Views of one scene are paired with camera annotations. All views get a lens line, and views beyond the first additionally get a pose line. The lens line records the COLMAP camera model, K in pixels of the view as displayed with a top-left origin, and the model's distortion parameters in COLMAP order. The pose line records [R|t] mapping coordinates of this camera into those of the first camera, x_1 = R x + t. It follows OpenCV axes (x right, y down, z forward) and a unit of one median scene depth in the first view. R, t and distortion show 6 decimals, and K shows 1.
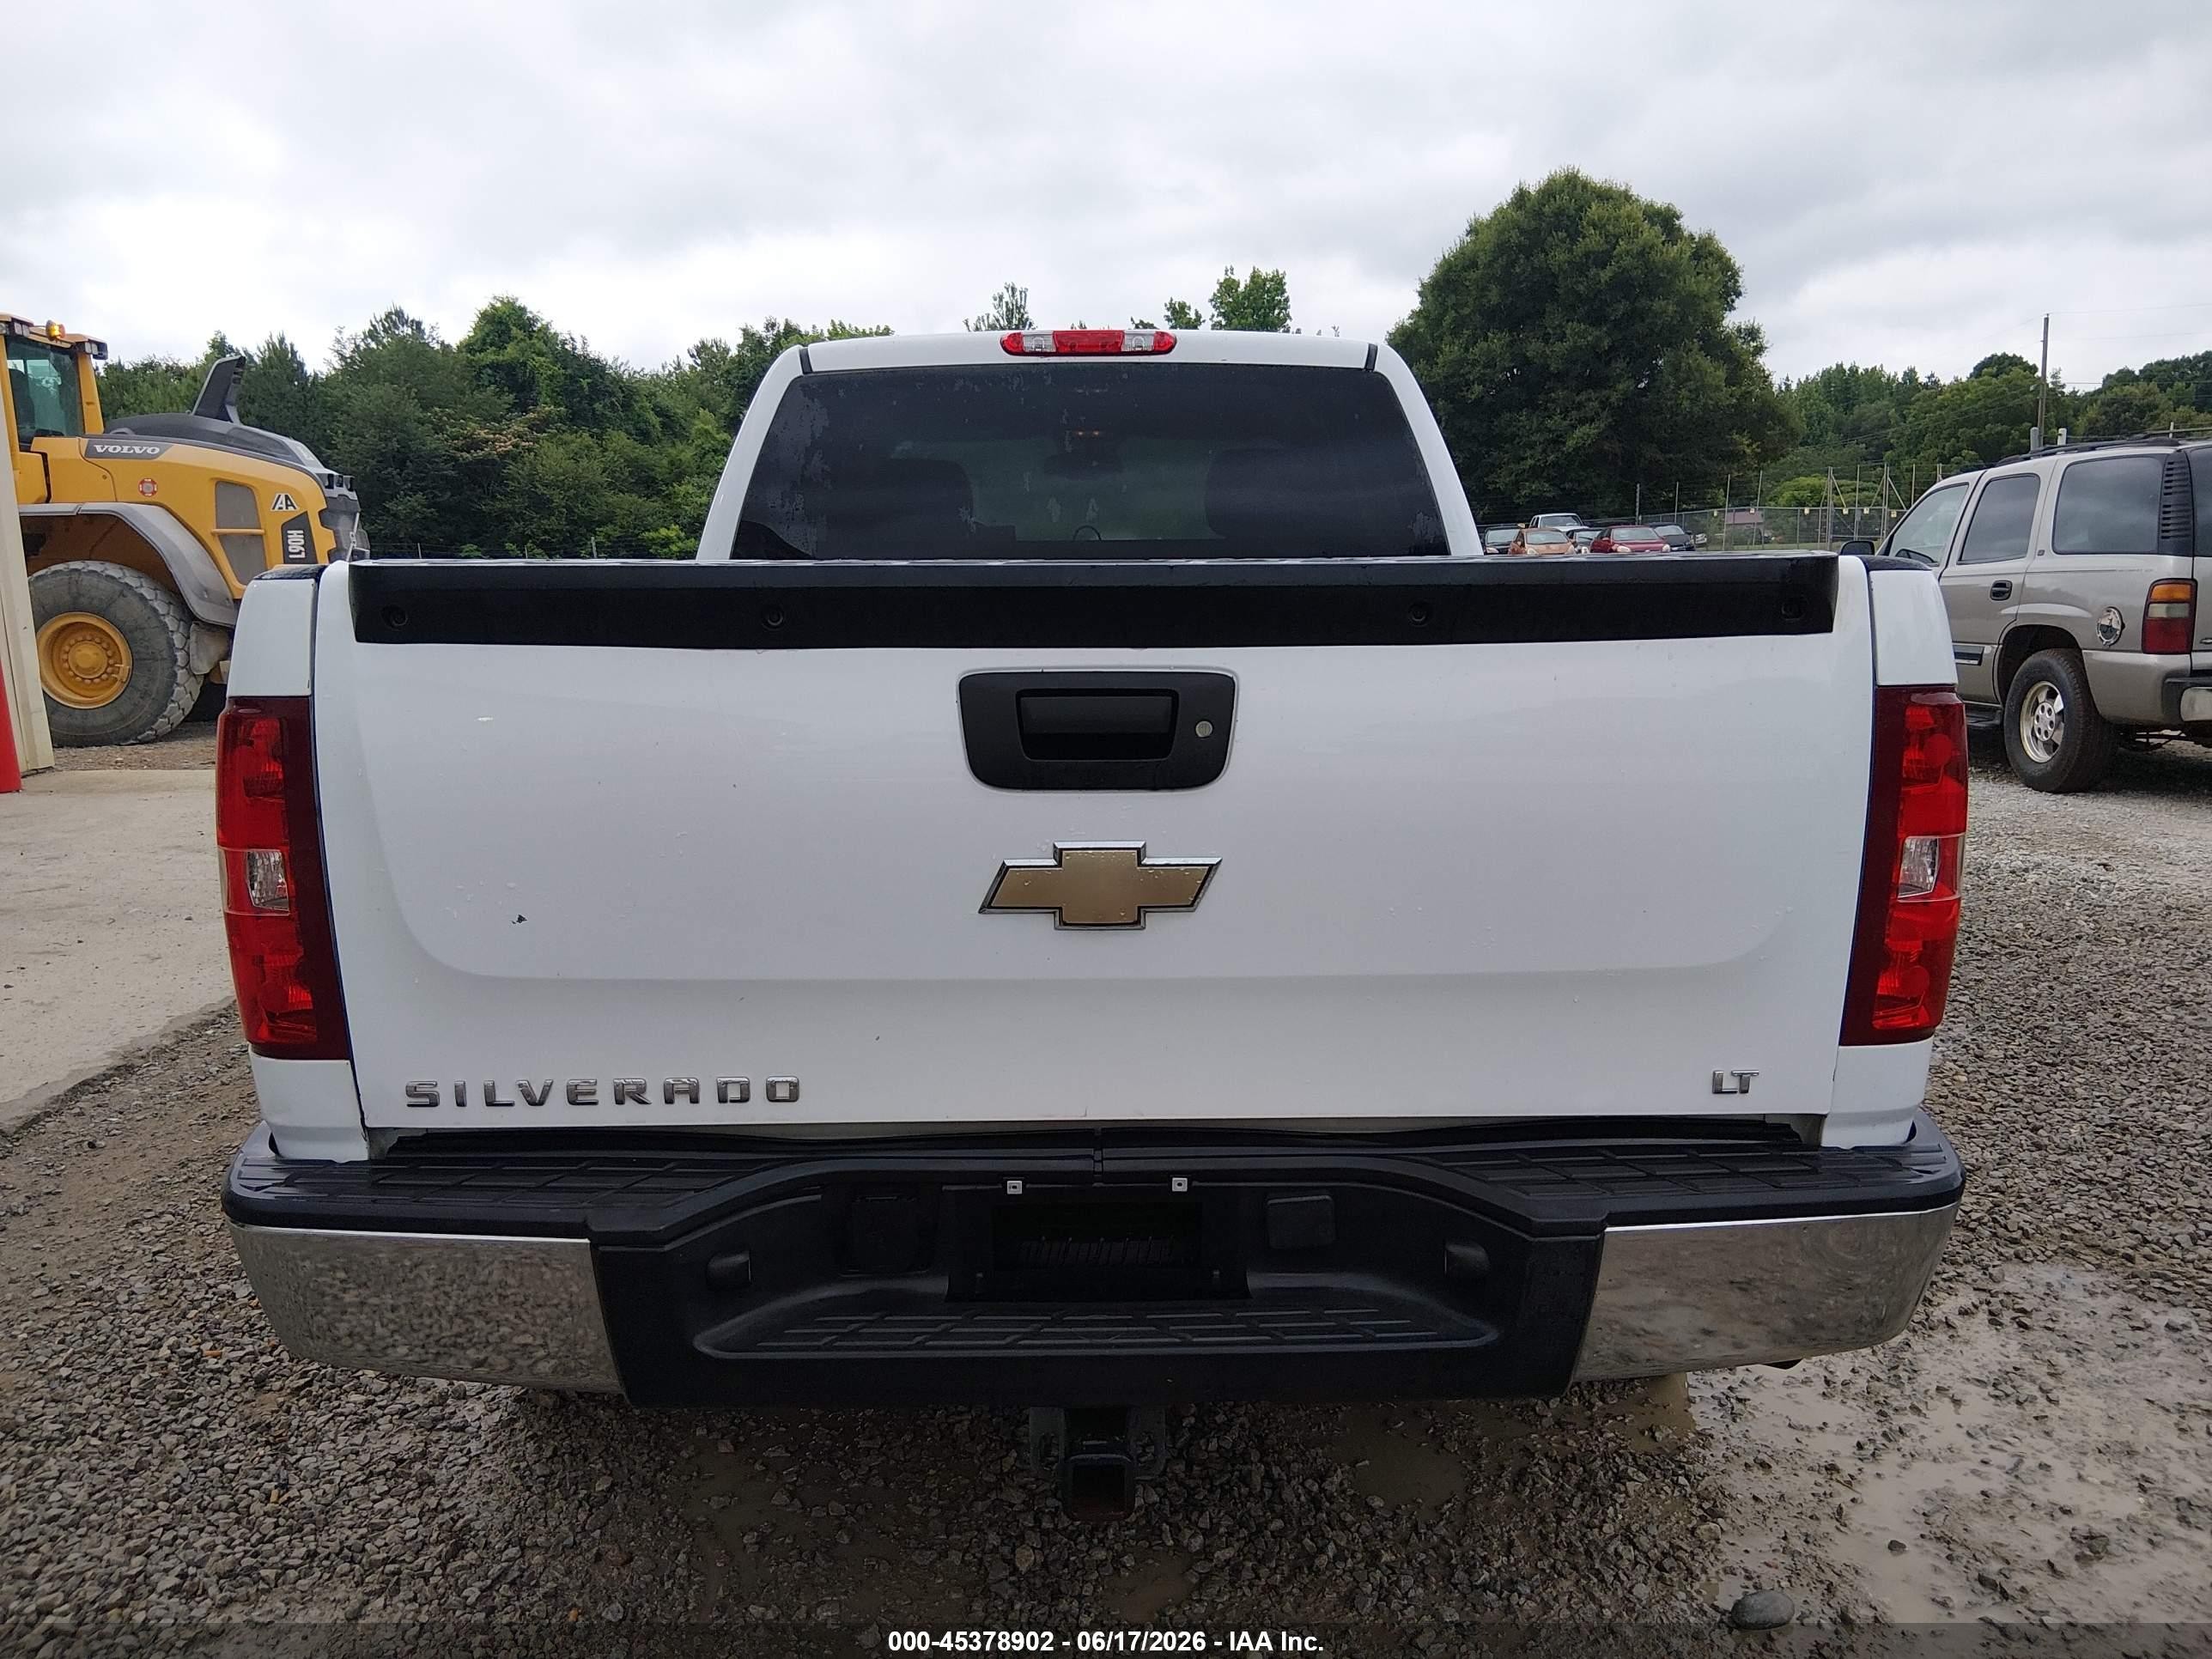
lens RADIAL K [[1692.1, 0, 1141.7], [0, 1692.1, 862.5], [0, 0, 1]] dist [0.084210, -0.130942]
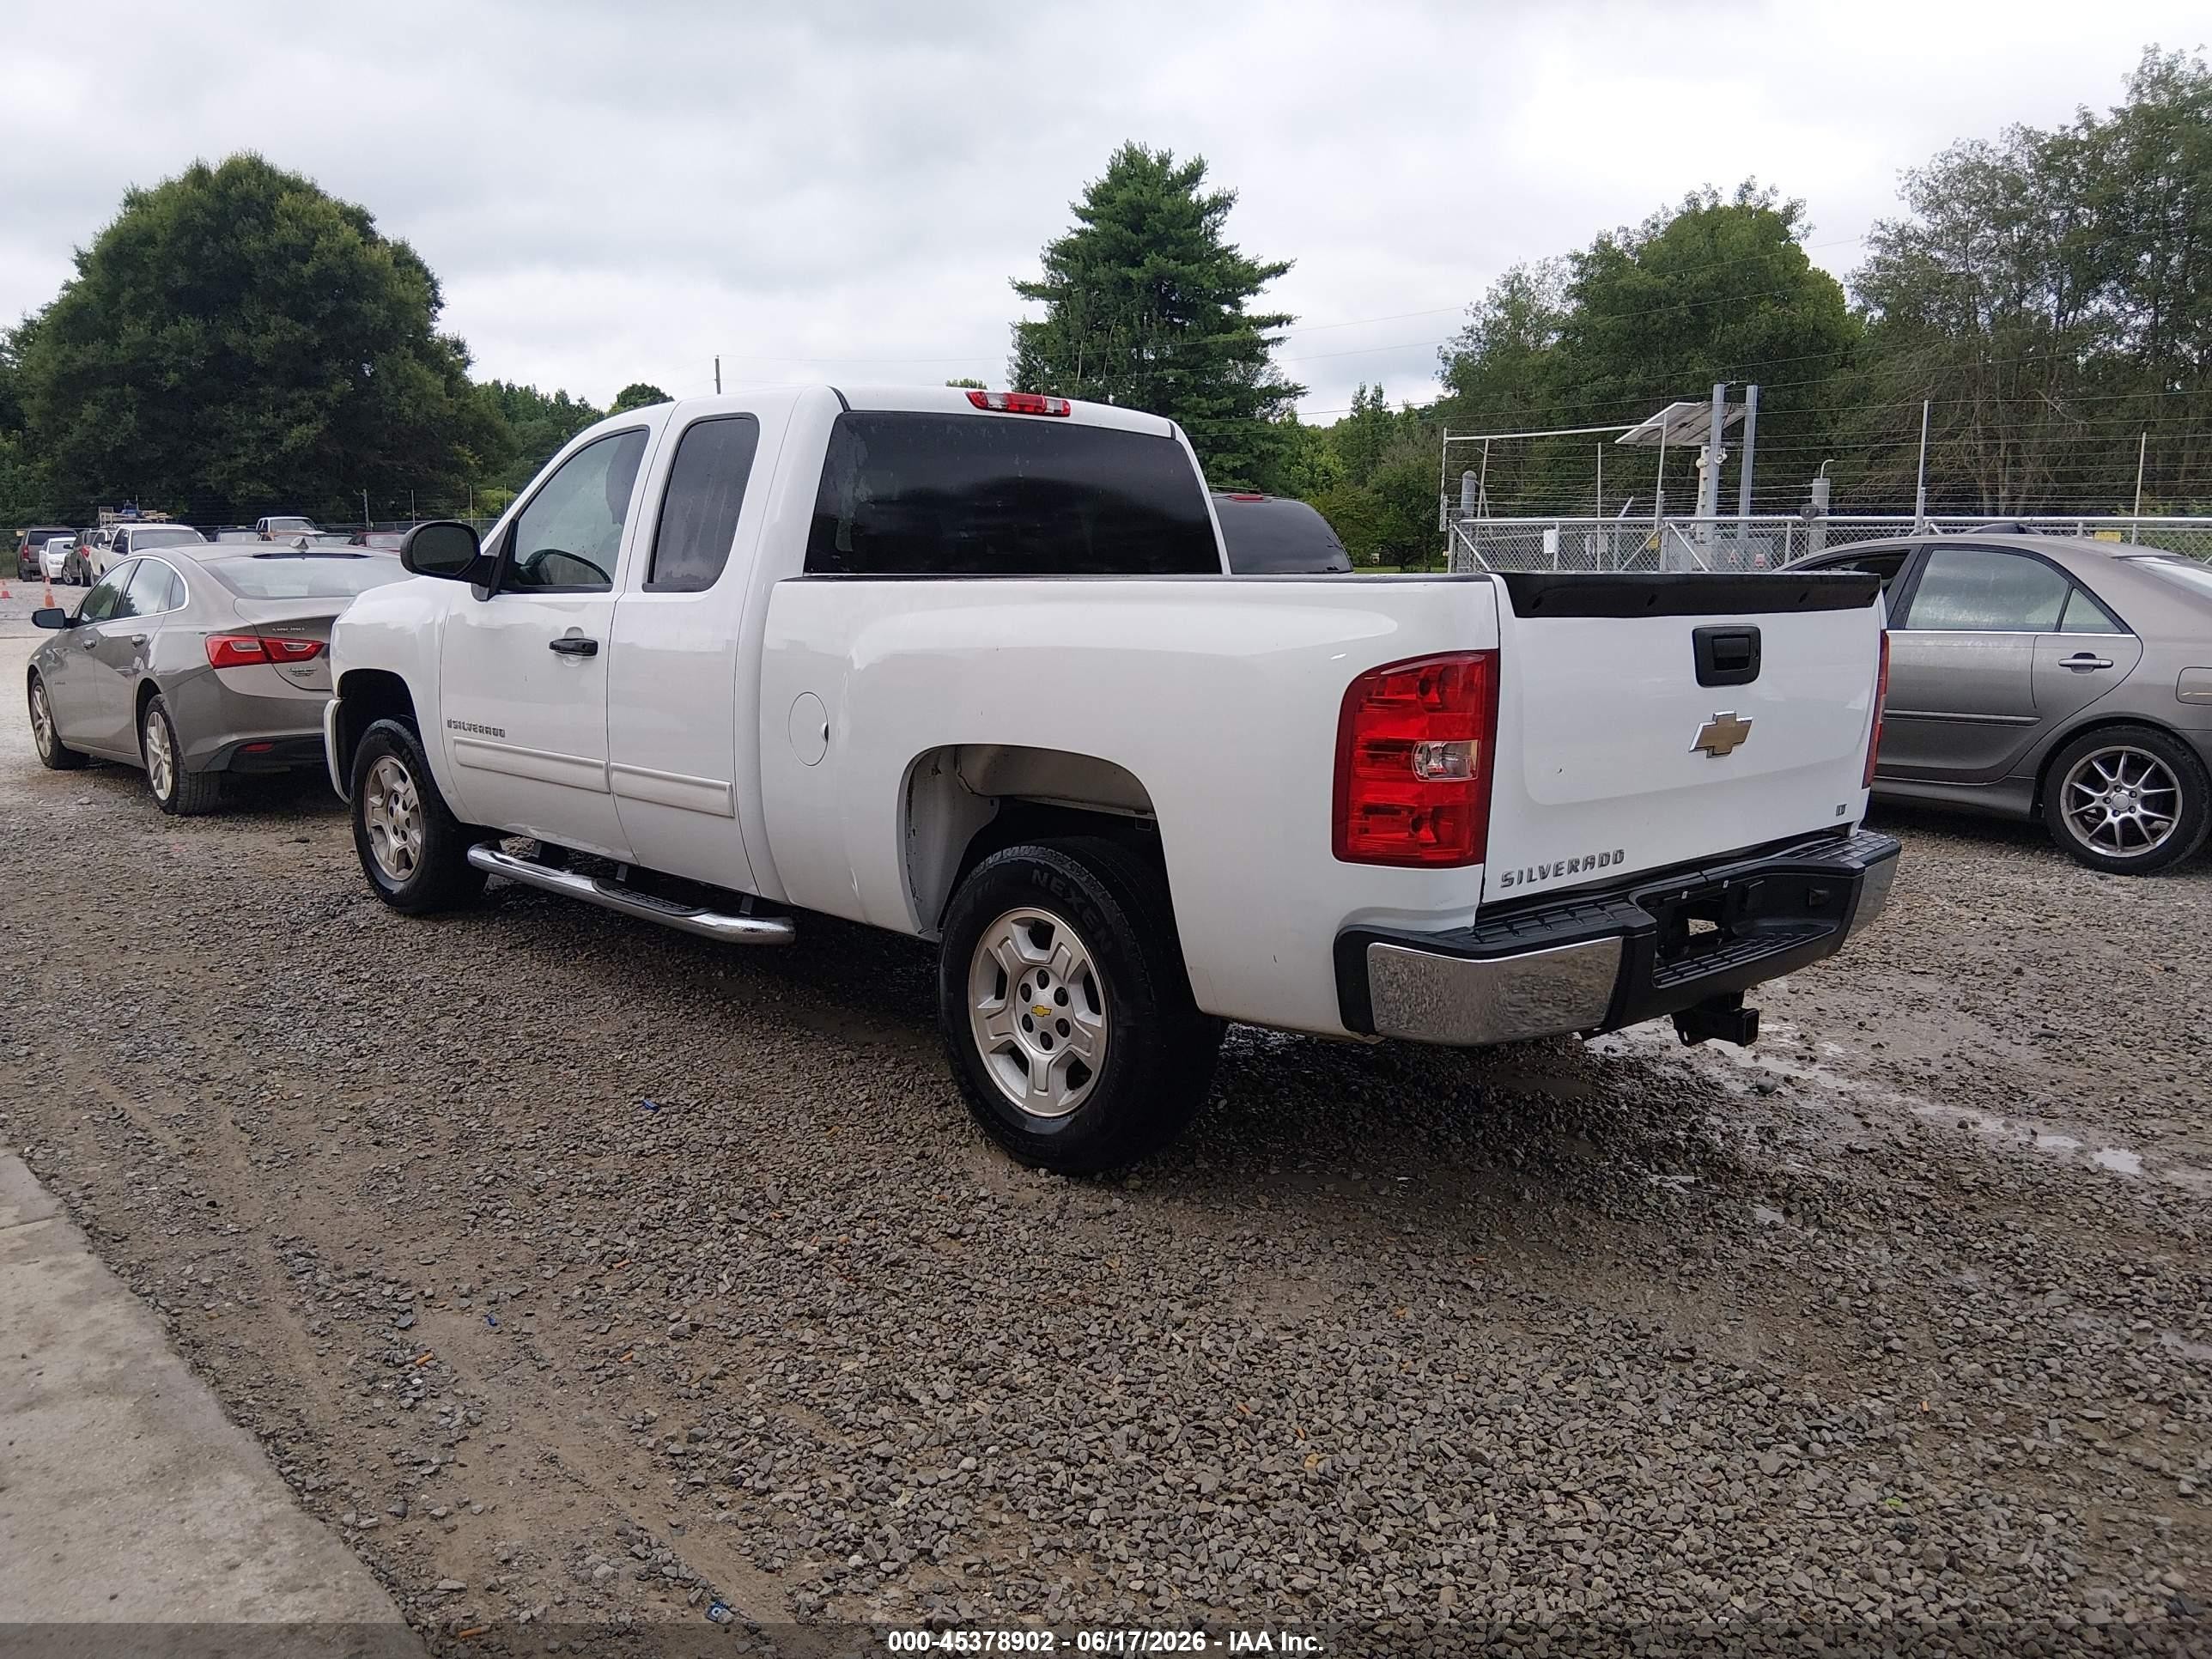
lens RADIAL K [[1710.6, 0, 1150.5], [0, 1710.6, 840.7], [0, 0, 1]] dist [0.064275, -0.116245]
pose [[0.723350, -0.096262, 0.683738, -0.075361], [0.109711, 0.993678, 0.023830, 0.000662], [-0.681709, 0.057776, 0.729338, -0.000774]]
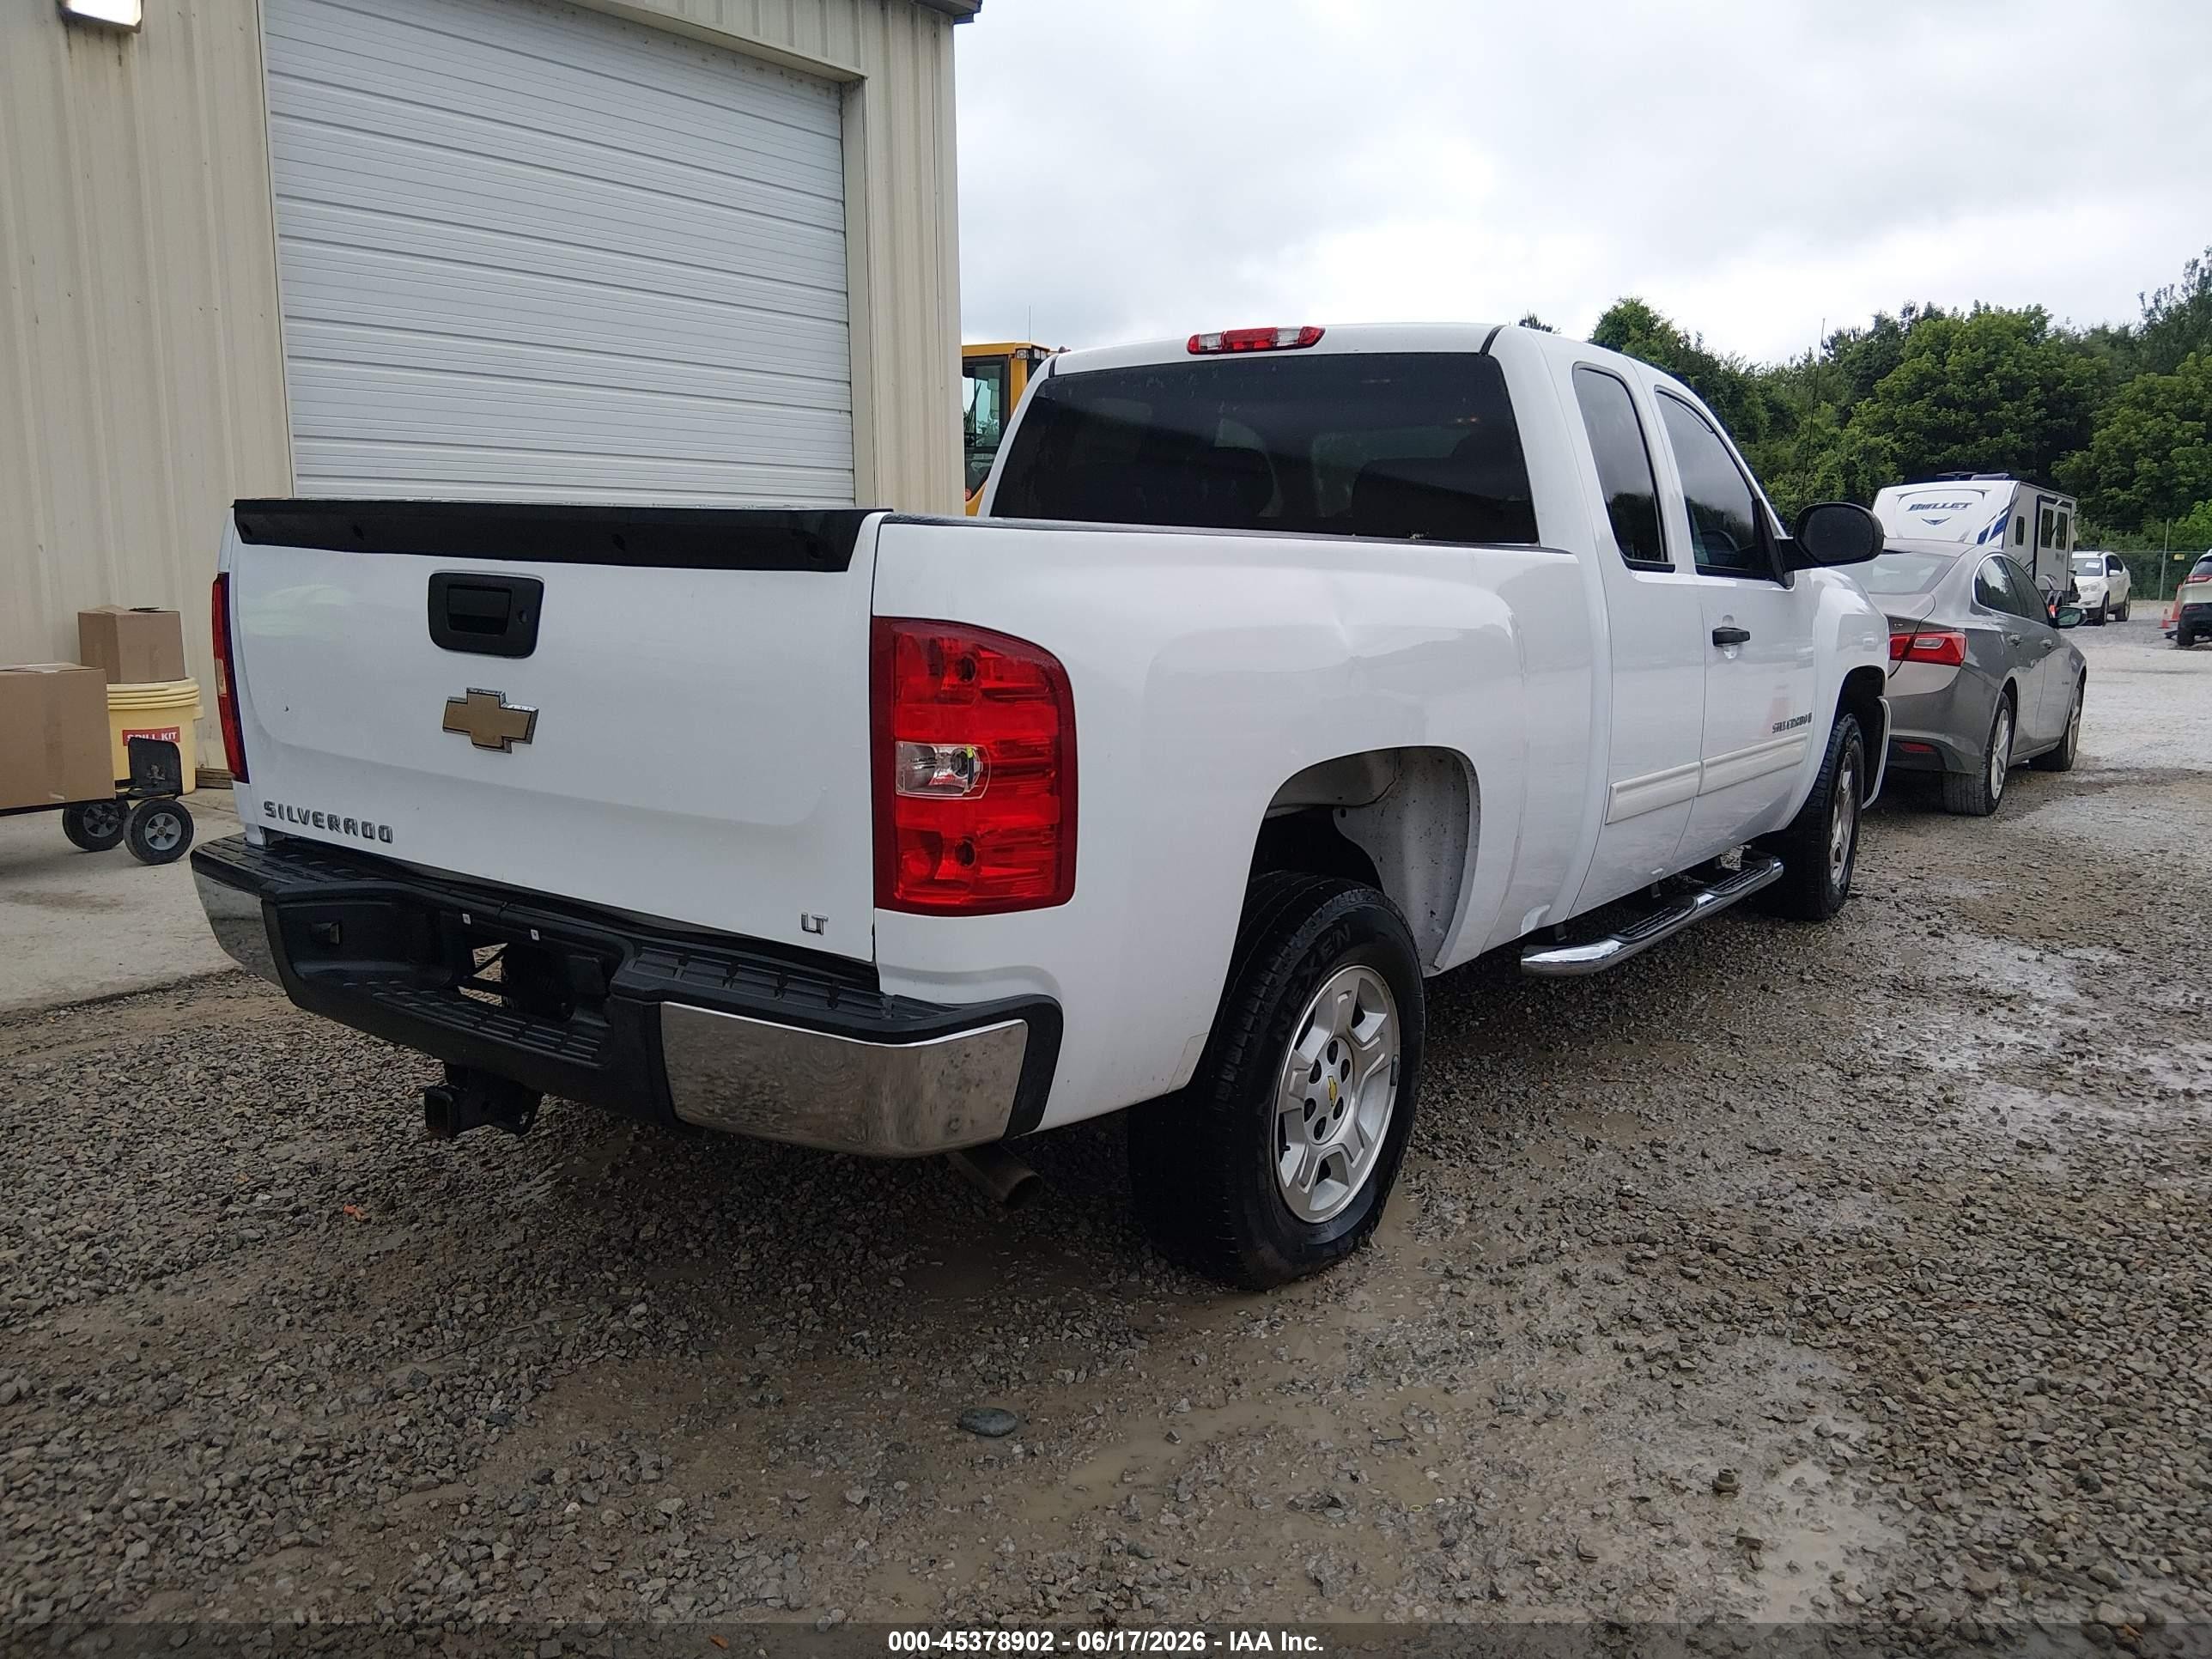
lens RADIAL K [[1729.6, 0, 1106.0], [0, 1729.6, 829.5], [0, 0, 1]] dist [0.103256, -0.187701]
pose [[0.791127, 0.124564, -0.598834, 0.052389], [-0.137922, 0.990158, 0.023753, -0.000043], [0.595899, 0.063801, 0.800521, 0.003872]]
